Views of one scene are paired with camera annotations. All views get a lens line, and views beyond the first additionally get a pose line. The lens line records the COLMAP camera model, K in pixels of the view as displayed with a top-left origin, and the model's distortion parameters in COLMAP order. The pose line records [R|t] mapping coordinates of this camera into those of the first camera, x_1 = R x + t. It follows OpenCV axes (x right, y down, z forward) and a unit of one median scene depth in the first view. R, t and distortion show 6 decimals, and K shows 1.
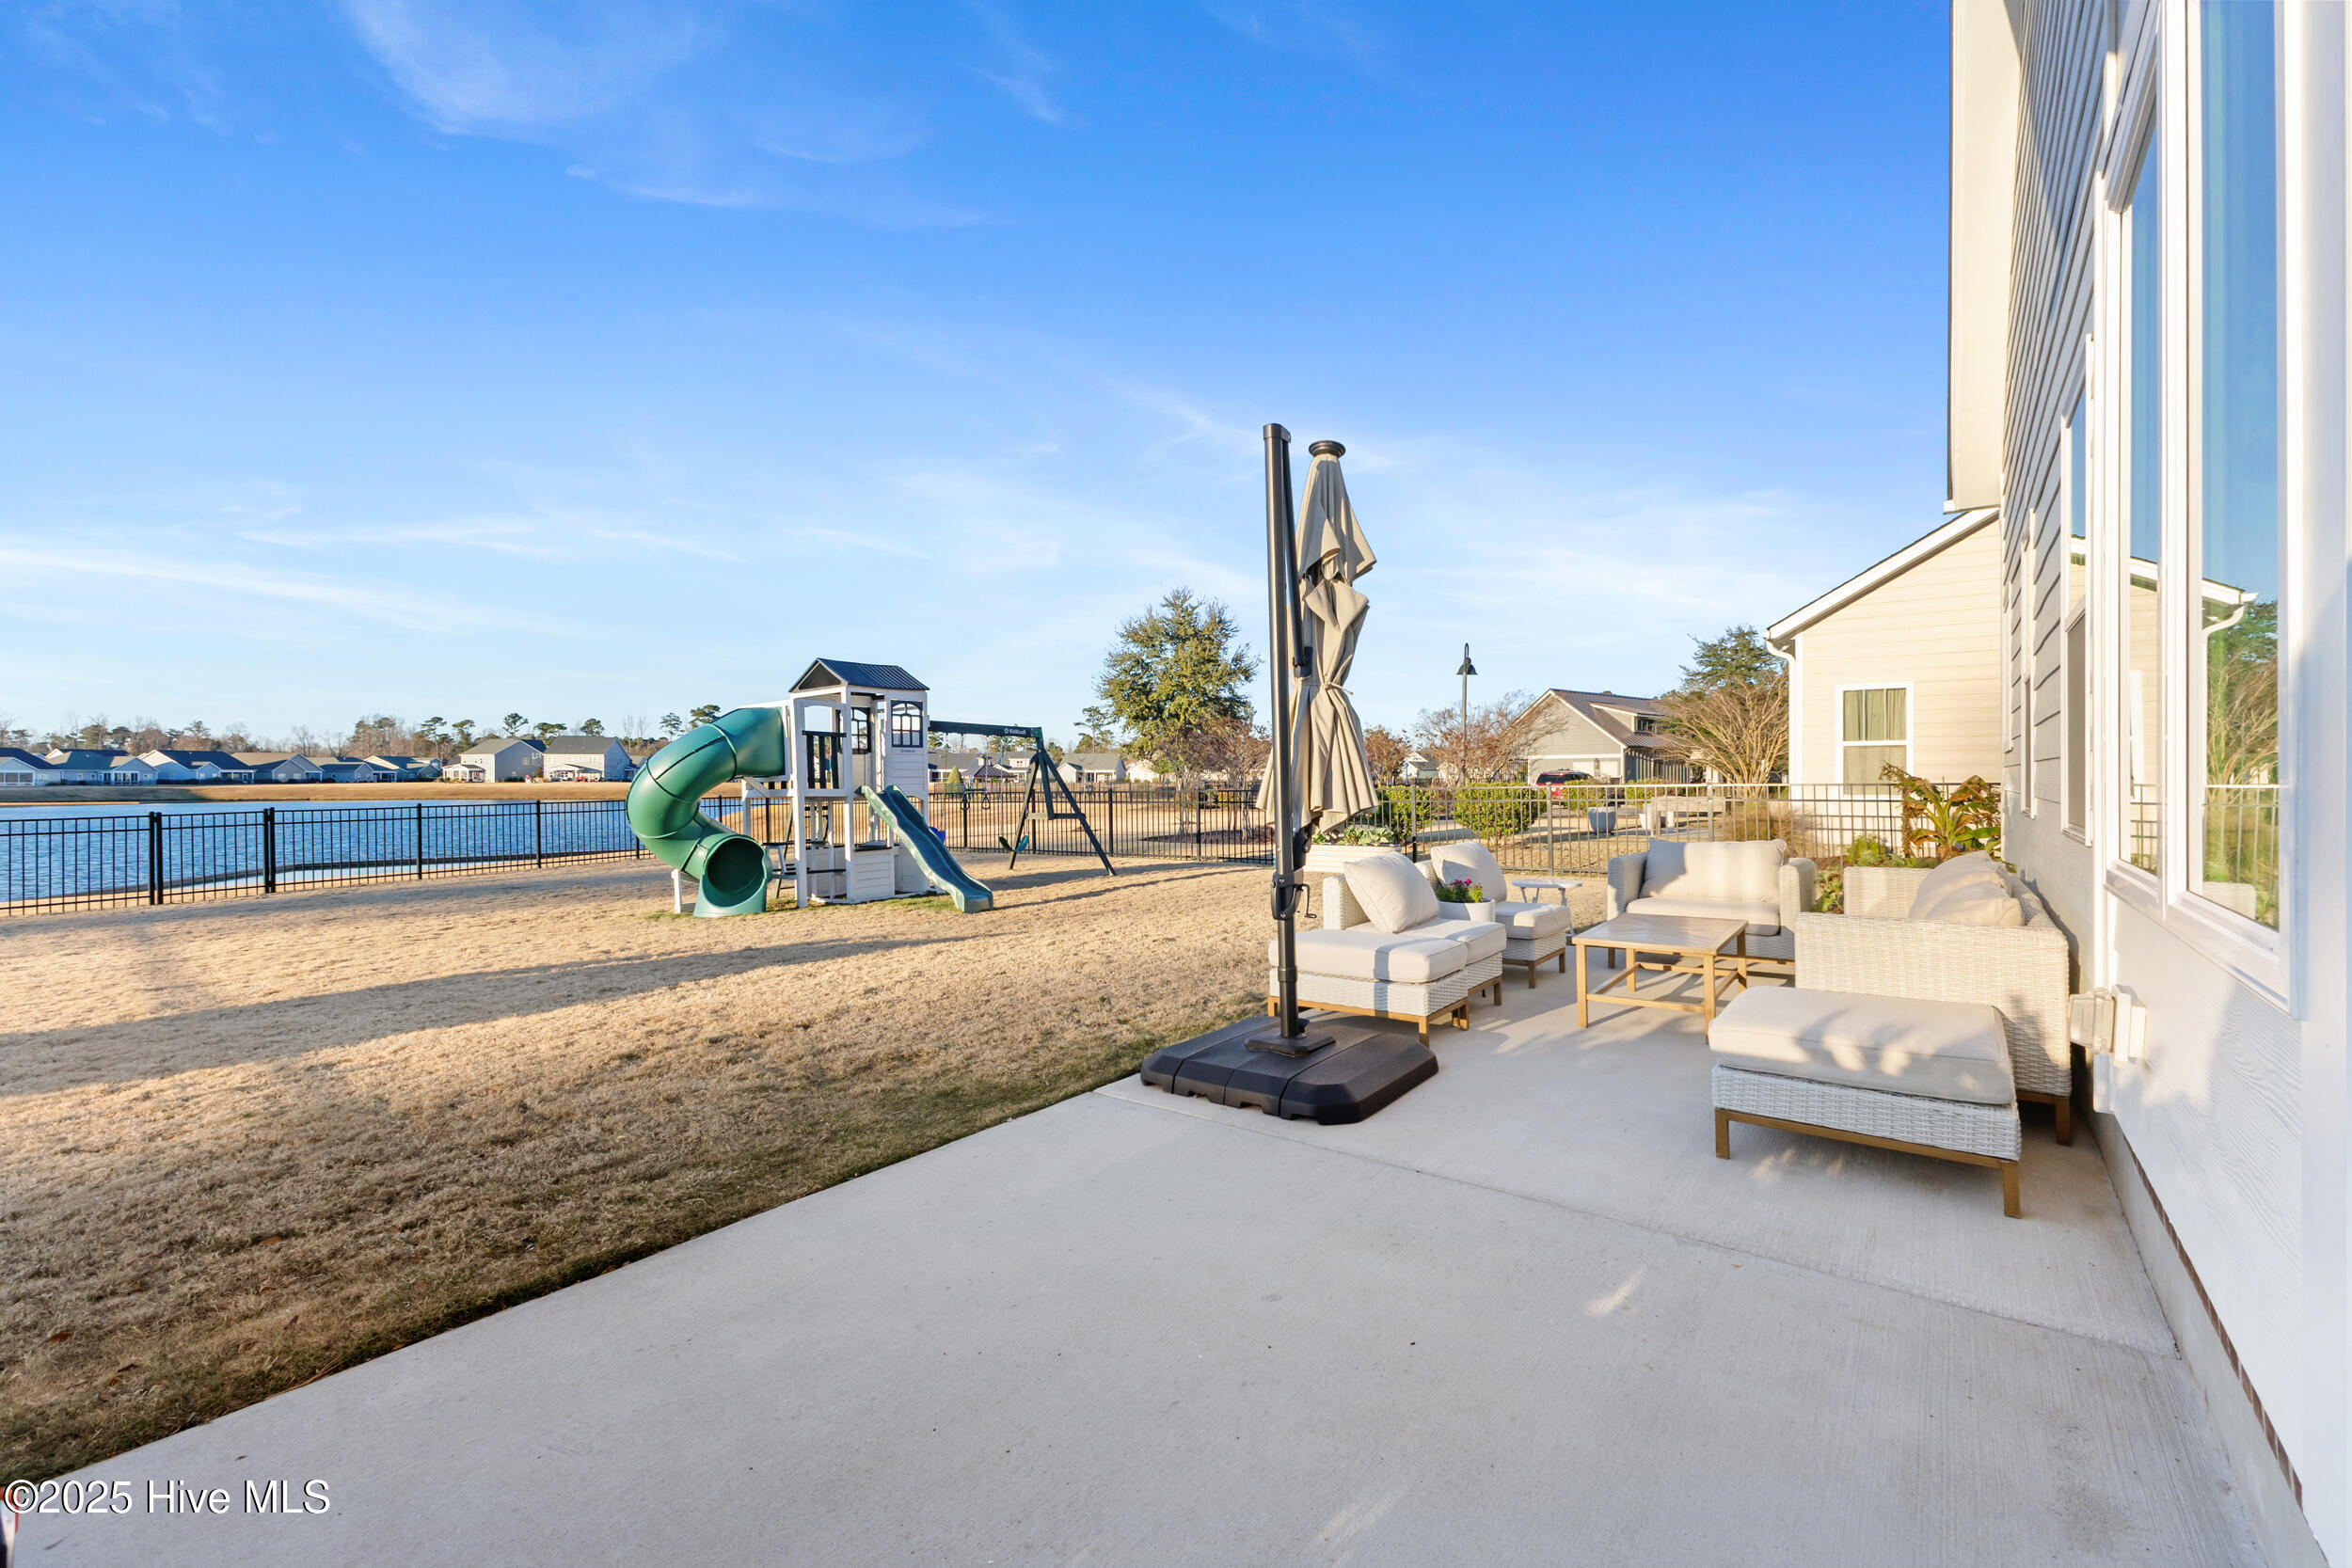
lens RADIAL K [[1045.5, 0, 1176.0], [0, 1045.5, 784.0], [0, 0, 1]] dist [-0.000248, -0.000371]
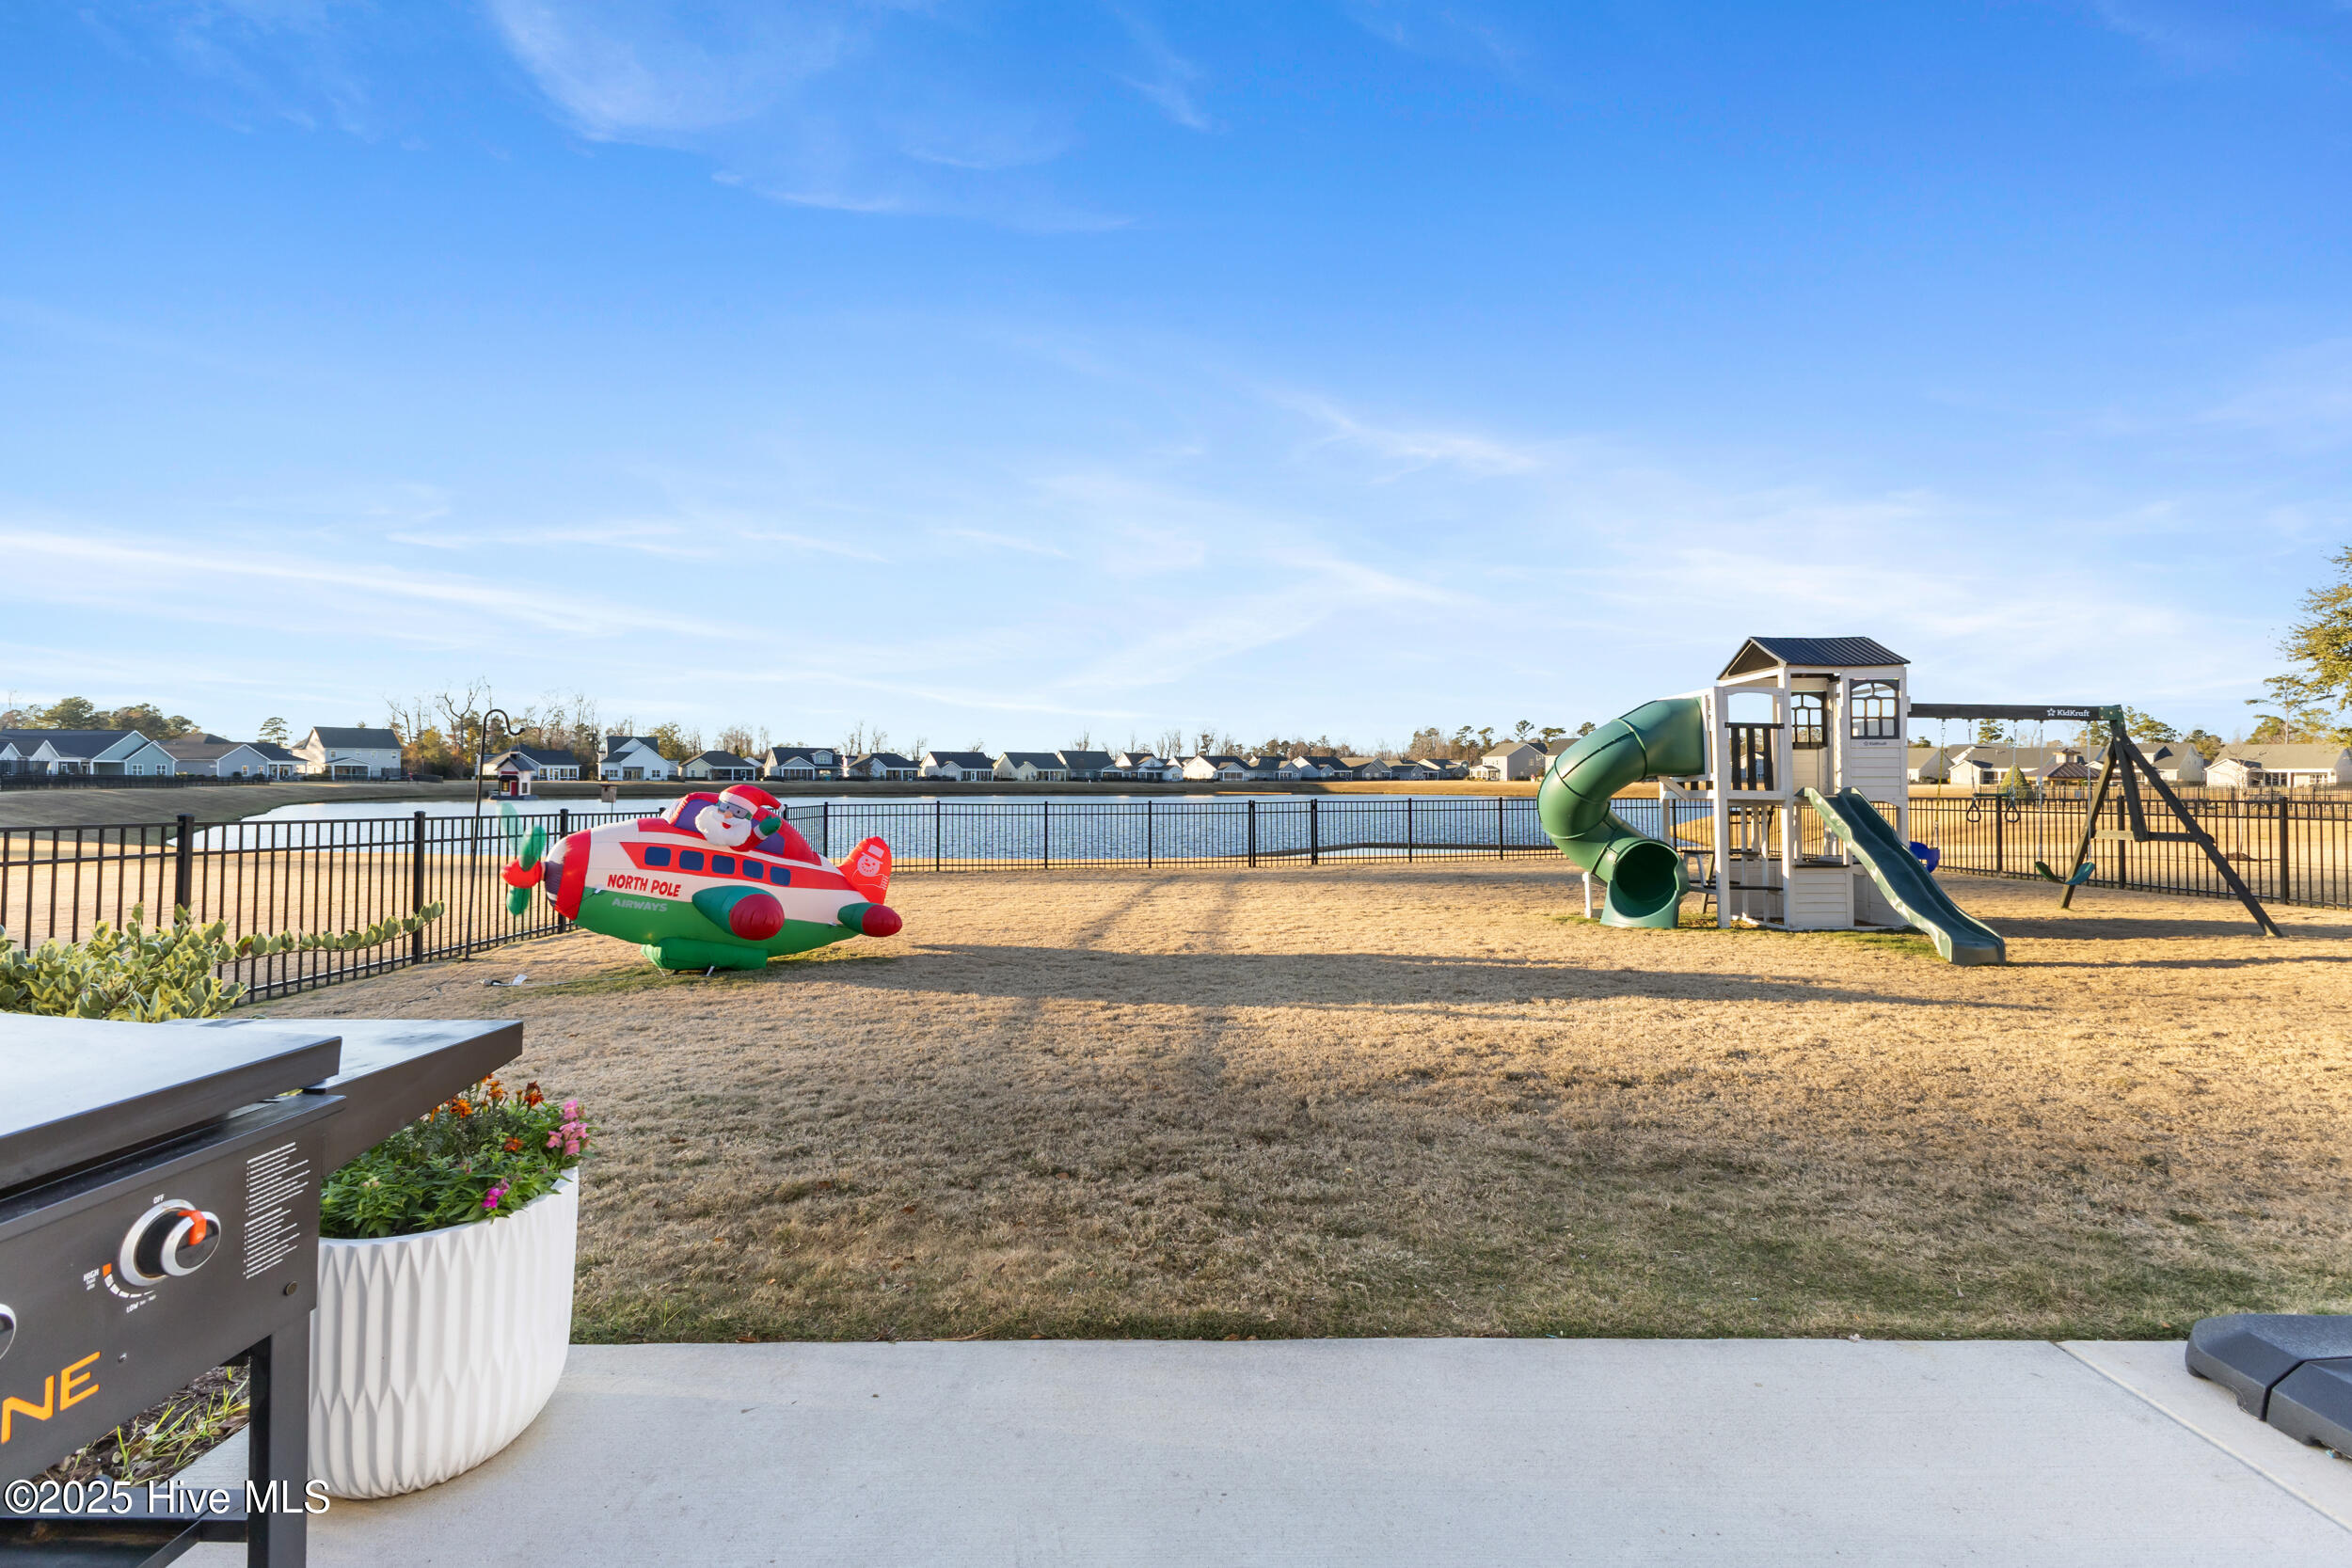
lens RADIAL K [[1003.0, 0, 1177.2], [0, 1003.0, 764.6], [0, 0, 1]] dist [0.006262, -0.000628]
pose [[0.602743, -0.006596, -0.797908, 0.032190], [-0.008647, 0.999853, -0.014798, -0.000249], [0.797888, 0.015819, 0.602598, 0.142007]]
